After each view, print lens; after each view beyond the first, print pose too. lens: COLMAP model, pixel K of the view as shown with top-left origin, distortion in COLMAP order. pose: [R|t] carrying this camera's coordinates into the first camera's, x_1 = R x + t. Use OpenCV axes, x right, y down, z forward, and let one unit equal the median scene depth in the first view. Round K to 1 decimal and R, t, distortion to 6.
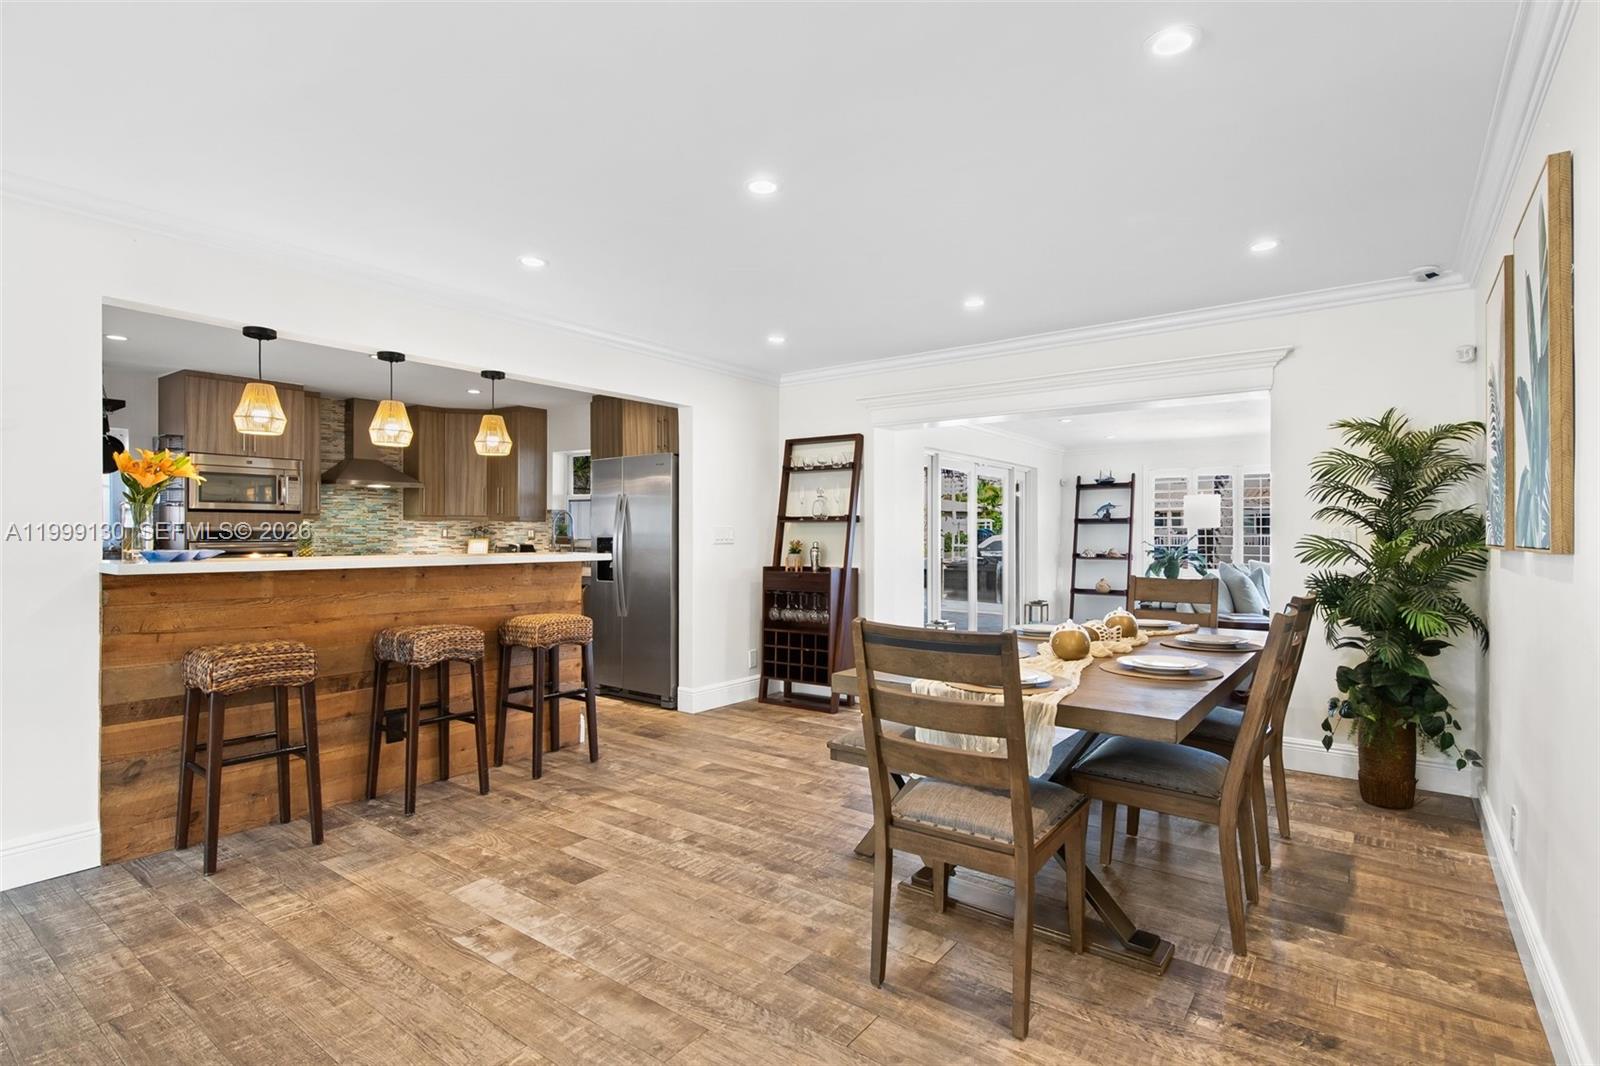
lens RADIAL K [[791.2, 0, 803.3], [0, 791.2, 528.8], [0, 0, 1]] dist [0.006383, -0.004021]
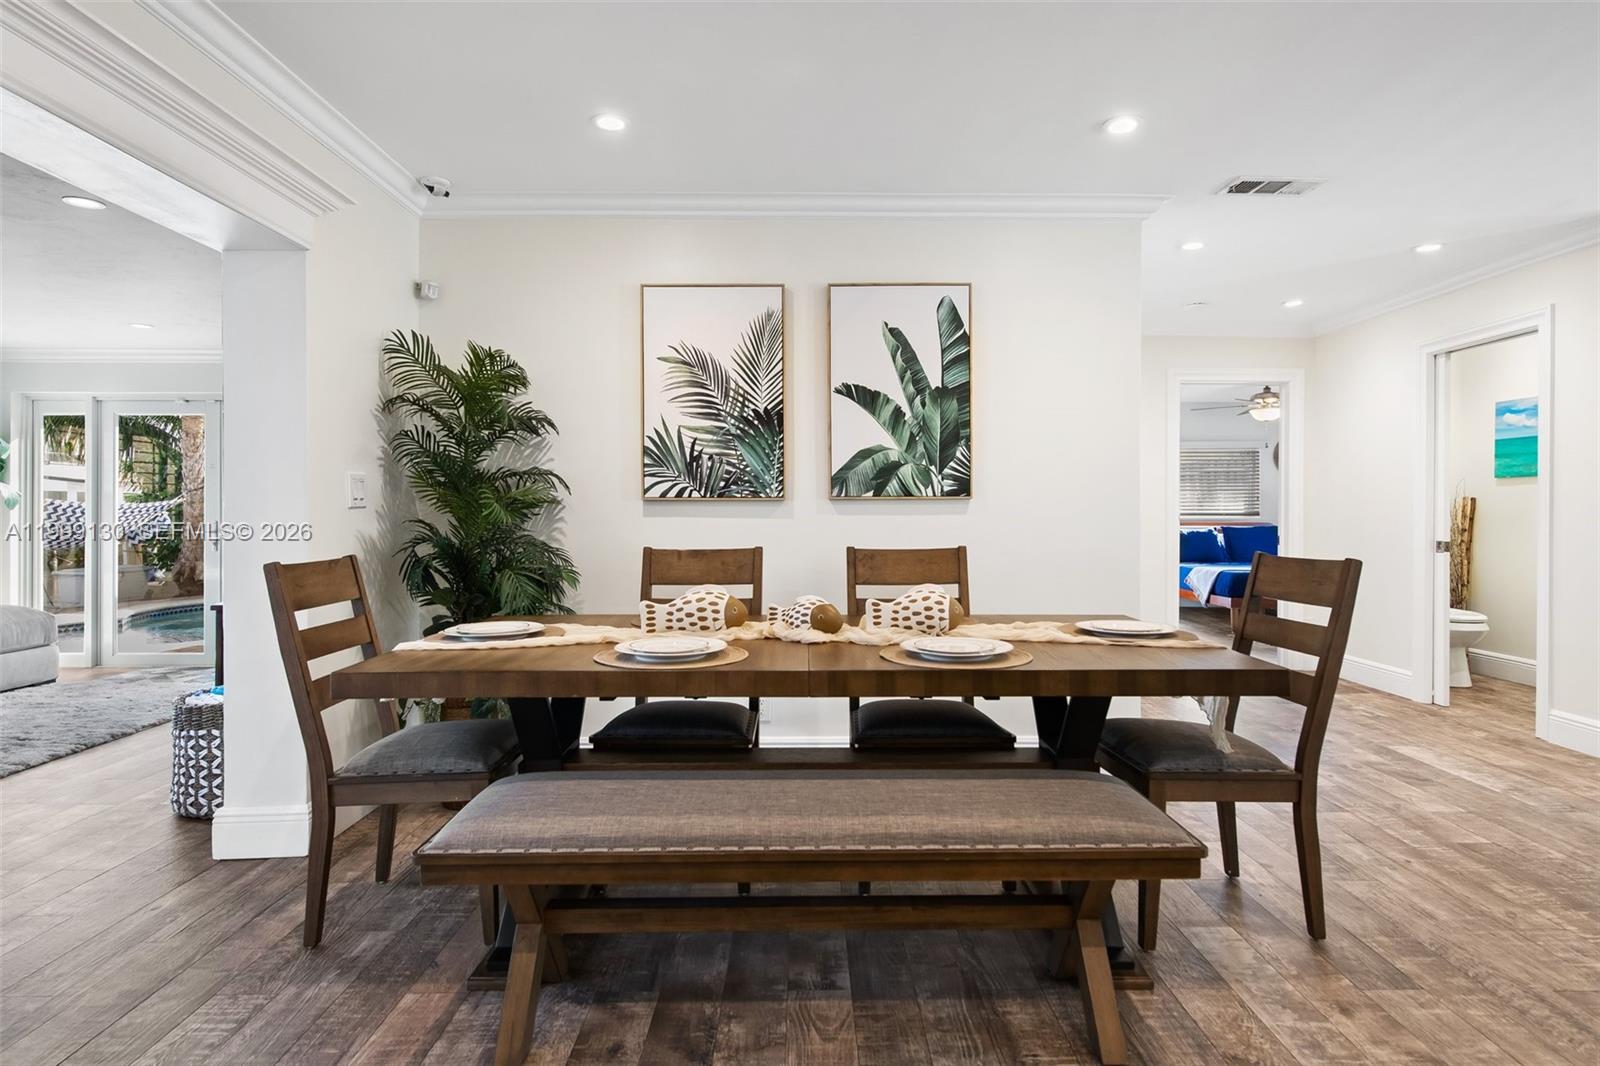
lens RADIAL K [[866.0, 0, 800.4], [0, 866.0, 518.1], [0, 0, 1]] dist [0.014425, -0.005739]
pose [[-0.597057, -0.006692, 0.802171, -0.152350], [-0.004714, 0.999977, 0.004834, 0.023080], [-0.802185, -0.000895, -0.597075, 0.859186]]
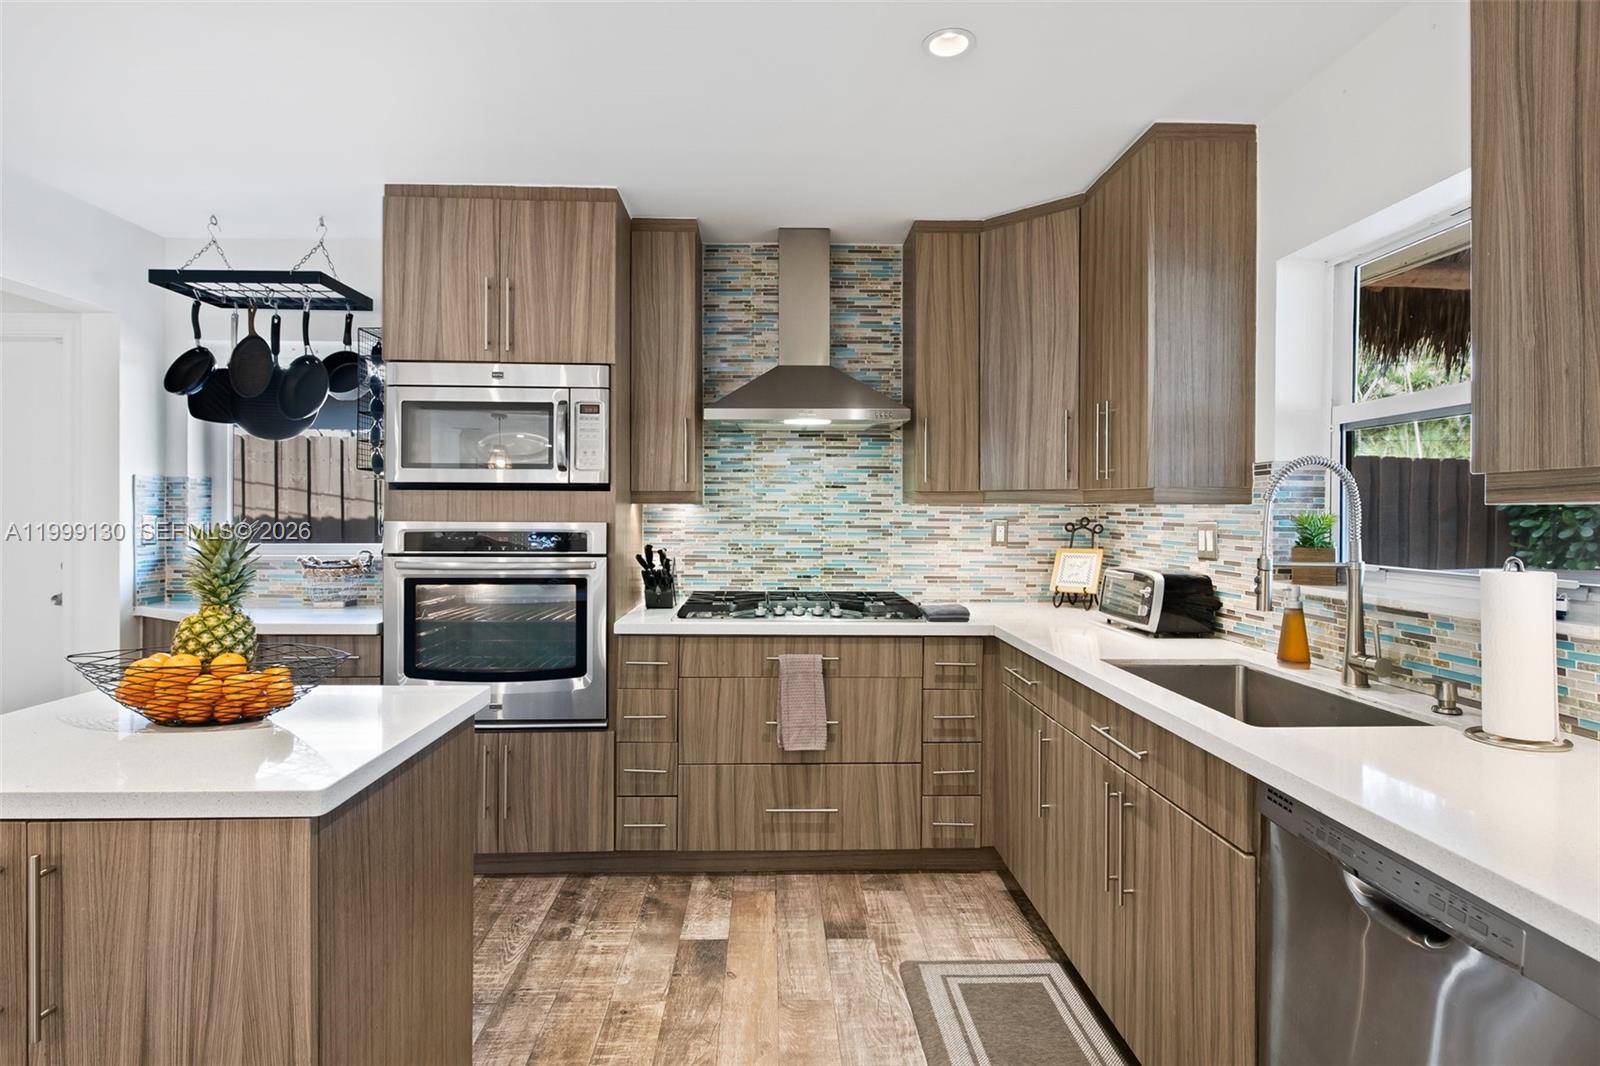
lens RADIAL K [[791.2, 0, 790.1], [0, 791.2, 514.8], [0, 0, 1]] dist [0.006383, -0.004021]
pose [[0.623347, -0.000065, -0.781945, -0.293481], [0.000714, 1.000000, 0.000486, -0.007536], [0.781945, -0.000861, 0.623347, 0.991185]]
